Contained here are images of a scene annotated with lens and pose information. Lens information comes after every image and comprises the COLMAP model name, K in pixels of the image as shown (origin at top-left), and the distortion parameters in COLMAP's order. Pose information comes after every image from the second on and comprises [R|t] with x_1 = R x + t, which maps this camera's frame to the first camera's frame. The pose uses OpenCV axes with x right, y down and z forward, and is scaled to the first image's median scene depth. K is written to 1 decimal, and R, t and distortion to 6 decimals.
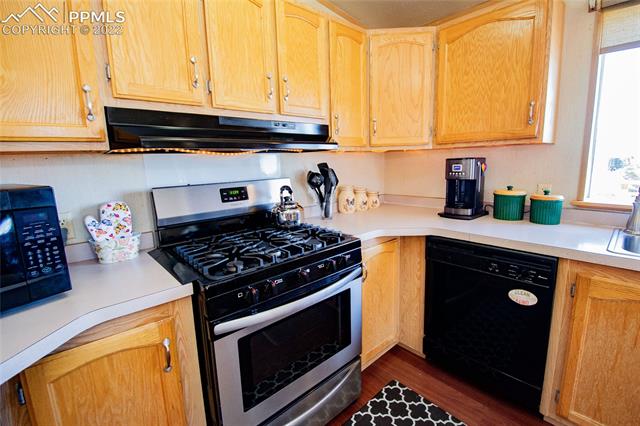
lens RADIAL K [[285.9, 0, 323.0], [0, 285.9, 212.5], [0, 0, 1]] dist [-0.002335, -0.008106]
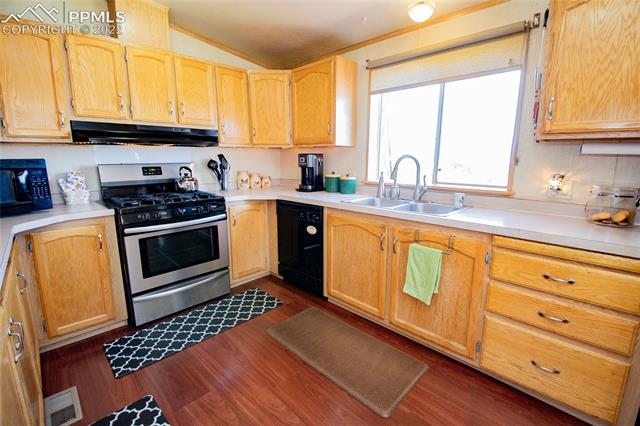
lens RADIAL K [[285.9, 0, 322.8], [0, 285.9, 212.0], [0, 0, 1]] dist [-0.002335, -0.008106]
pose [[0.997200, 0.014488, 0.073362, 0.591159], [-0.015207, 0.999842, 0.009254, 0.152951], [-0.073216, -0.010343, 0.997262, -0.767663]]
